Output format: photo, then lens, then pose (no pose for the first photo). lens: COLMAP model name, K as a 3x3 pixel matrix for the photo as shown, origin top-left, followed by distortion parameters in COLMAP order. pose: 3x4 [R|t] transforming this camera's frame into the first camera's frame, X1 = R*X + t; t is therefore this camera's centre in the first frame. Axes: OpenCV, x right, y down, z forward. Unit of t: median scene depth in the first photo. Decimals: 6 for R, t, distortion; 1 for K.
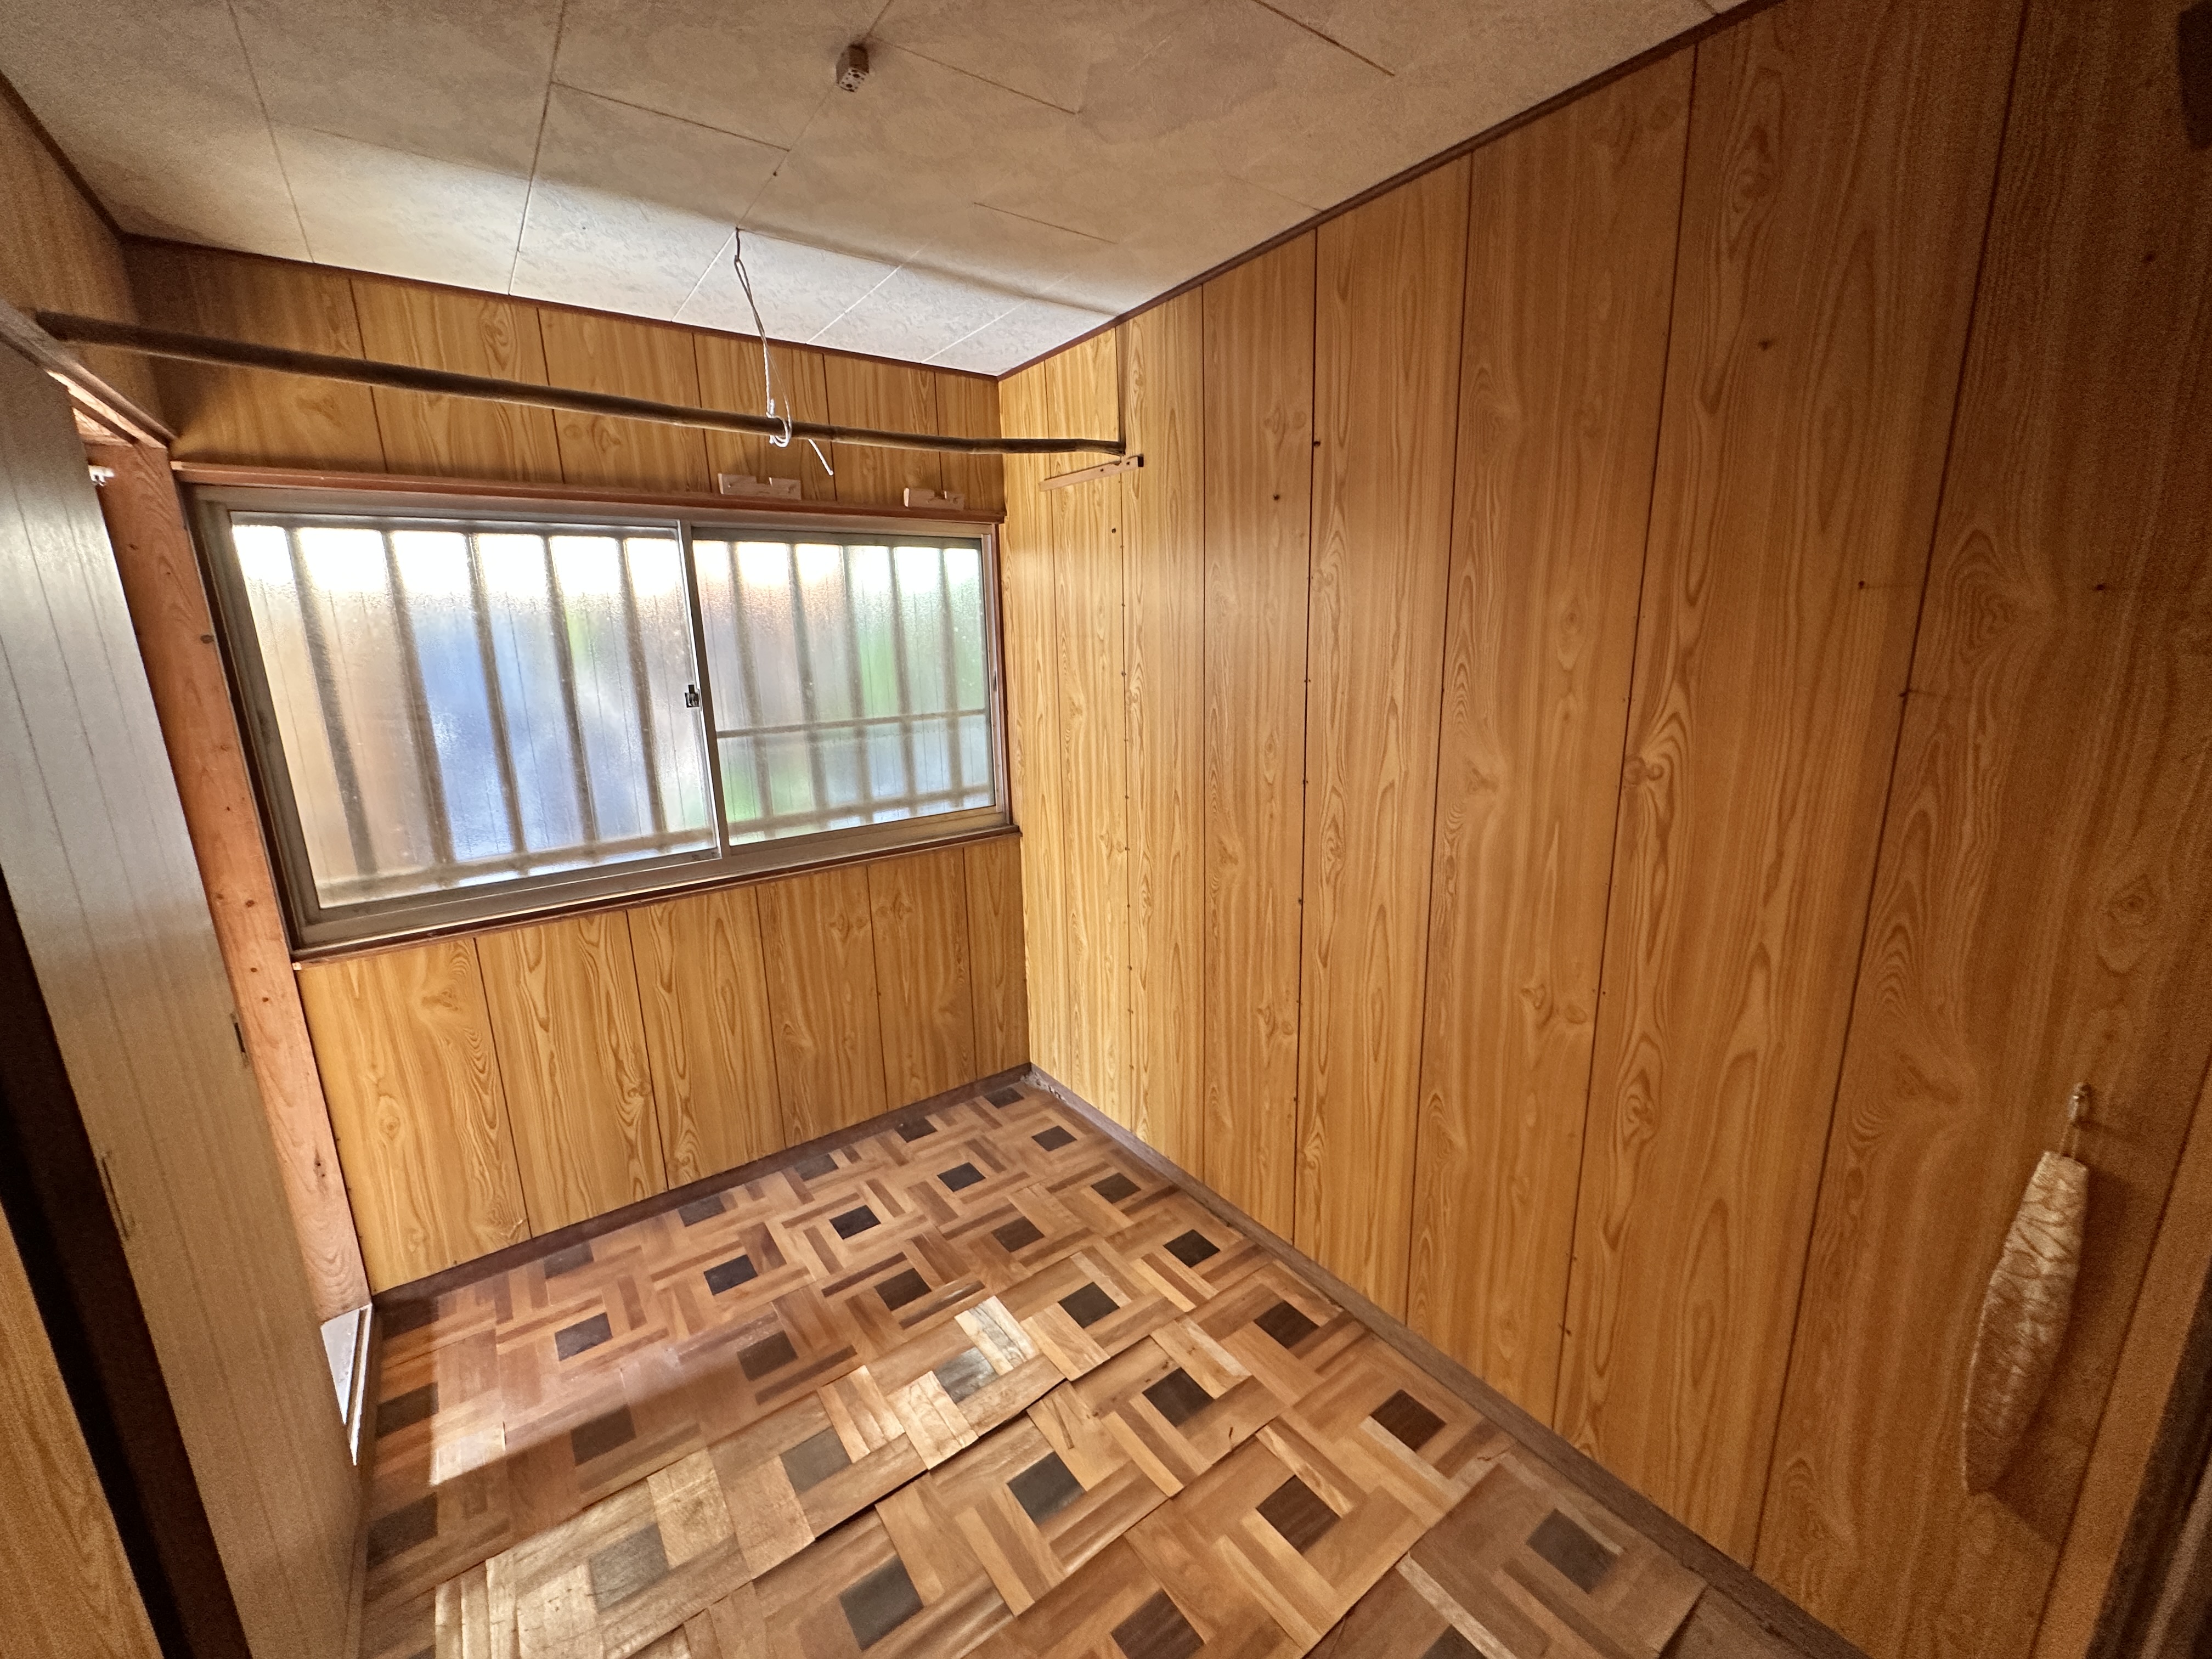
lens RADIAL K [[889.6, 0, 1105.7], [0, 889.6, 827.4], [0, 0, 1]] dist [-0.002351, 0.000377]
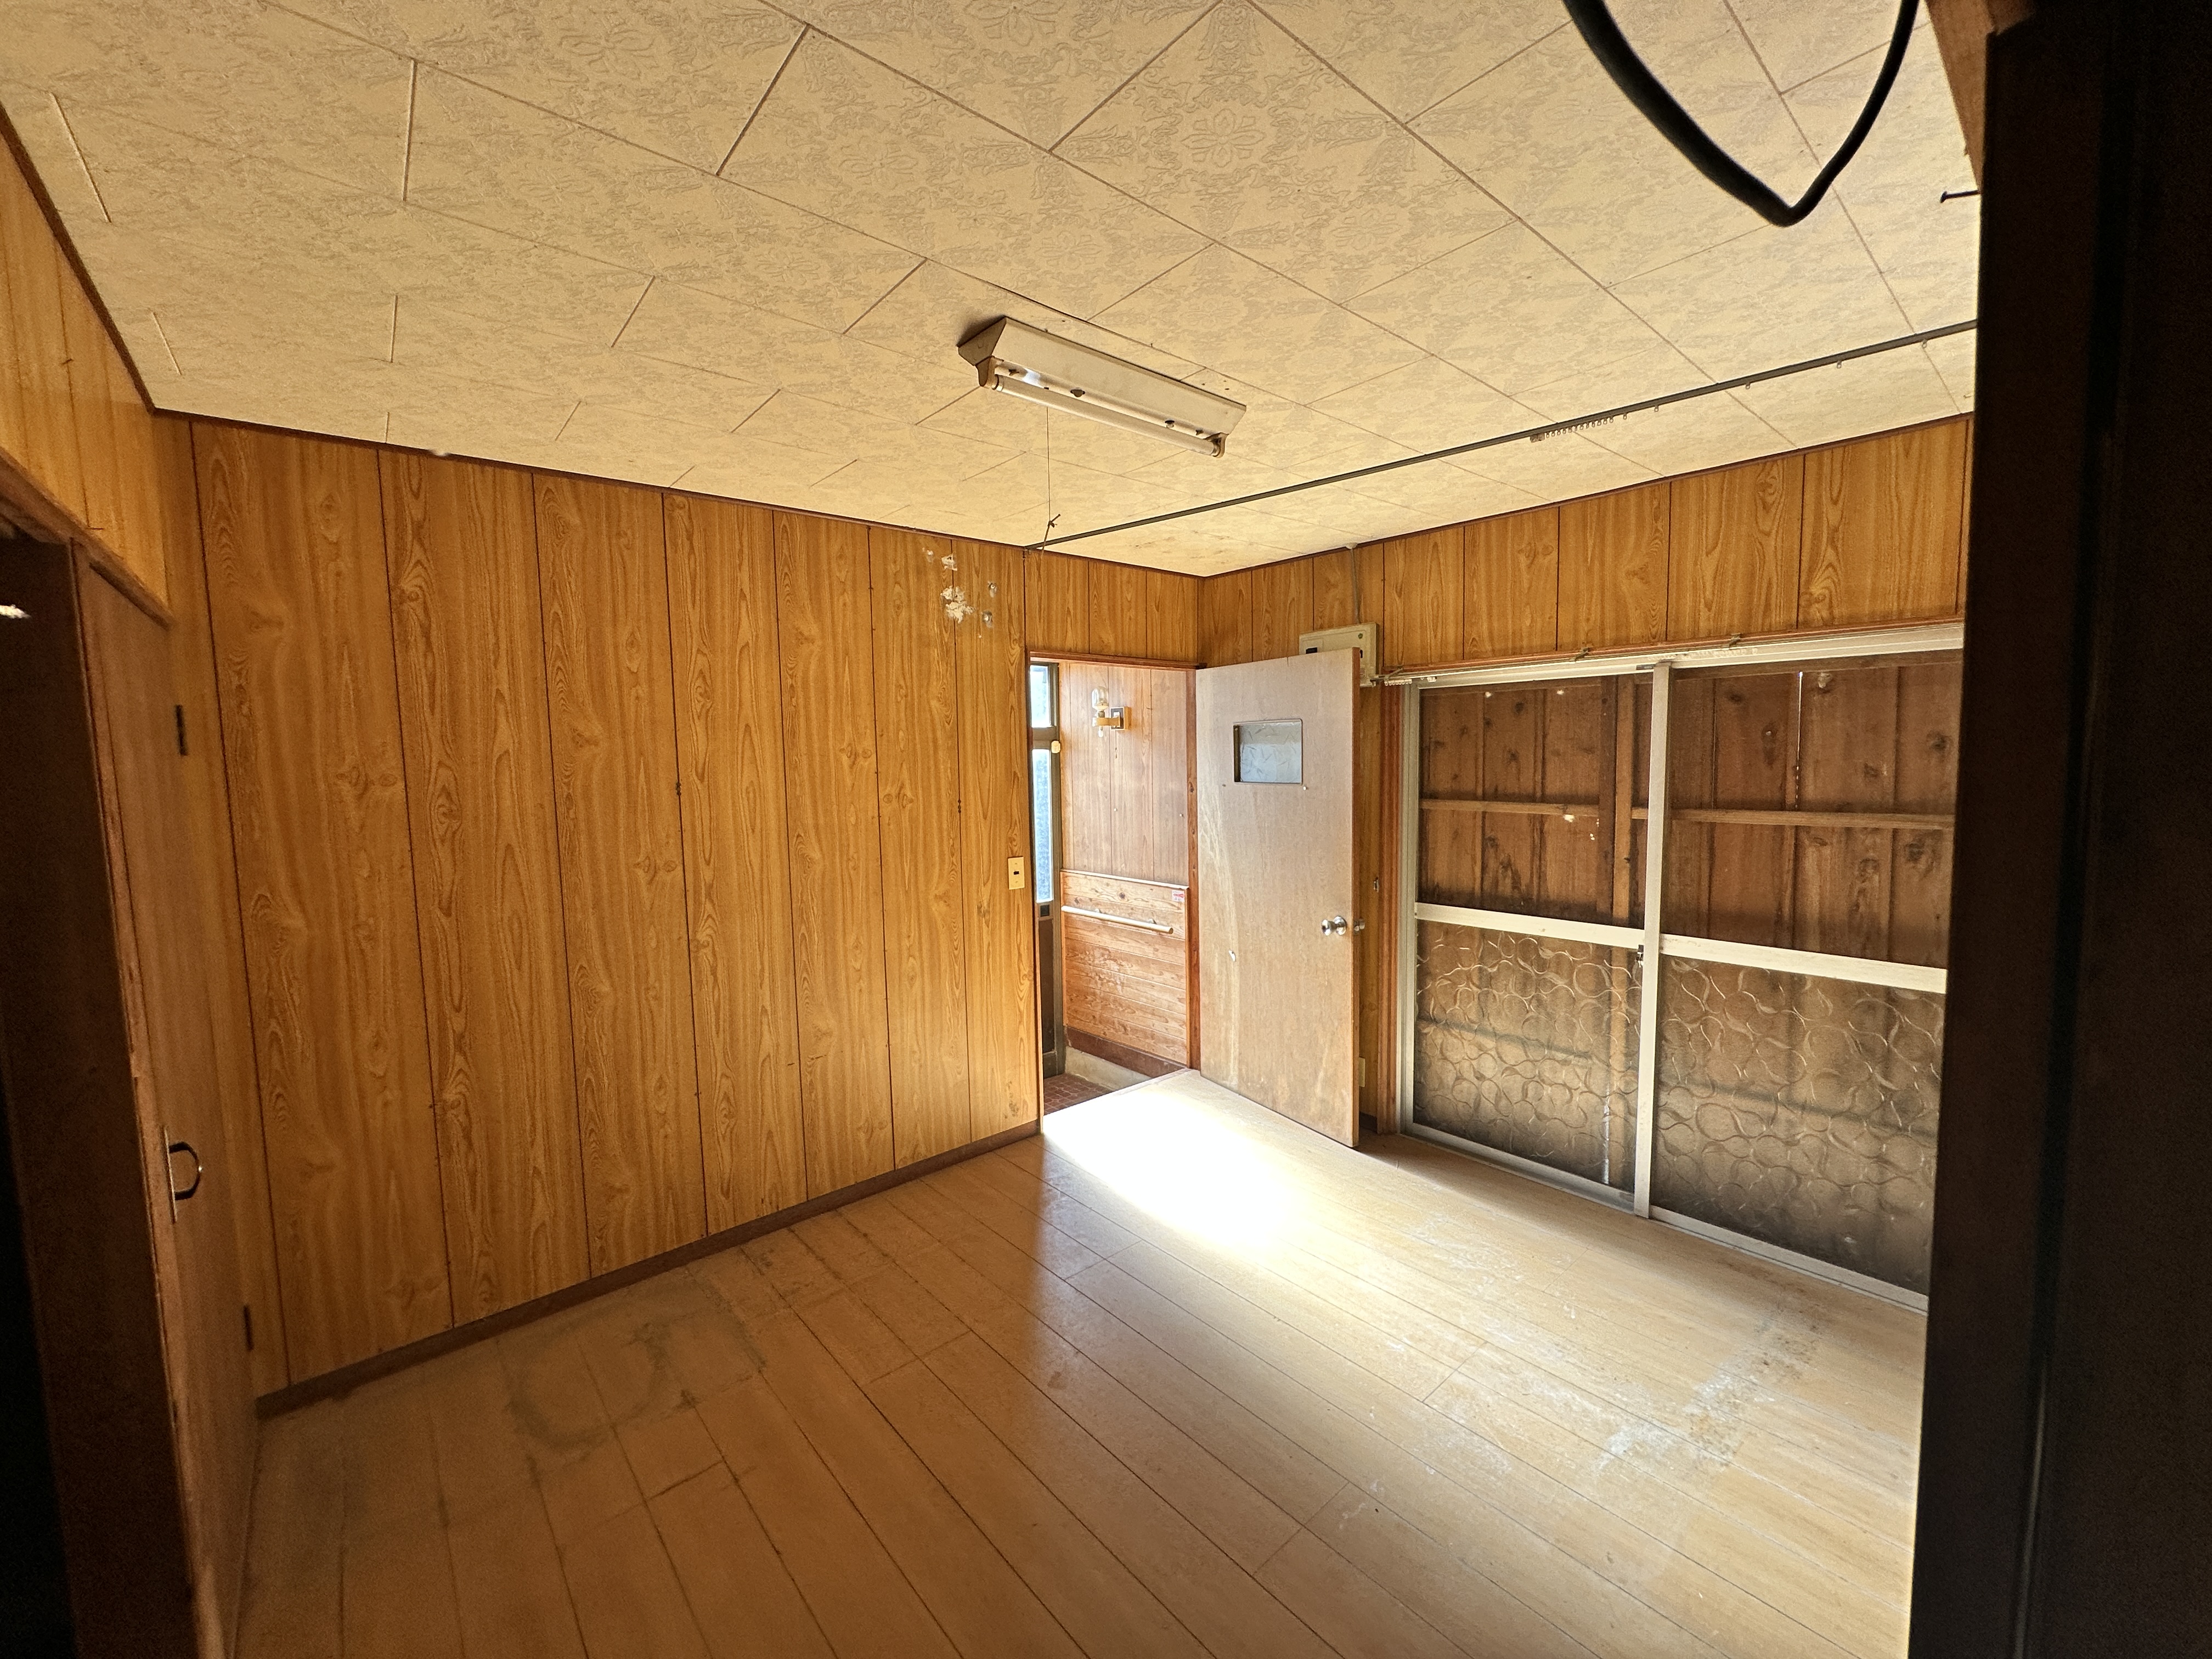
lens RADIAL K [[889.6, 0, 1104.3], [0, 889.6, 832.0], [0, 0, 1]] dist [-0.002351, 0.000377]
pose [[-0.067720, -0.060034, 0.995897, -1.294435], [0.247832, 0.965890, 0.075077, 0.308371], [-0.966433, 0.251899, -0.050532, 0.520399]]
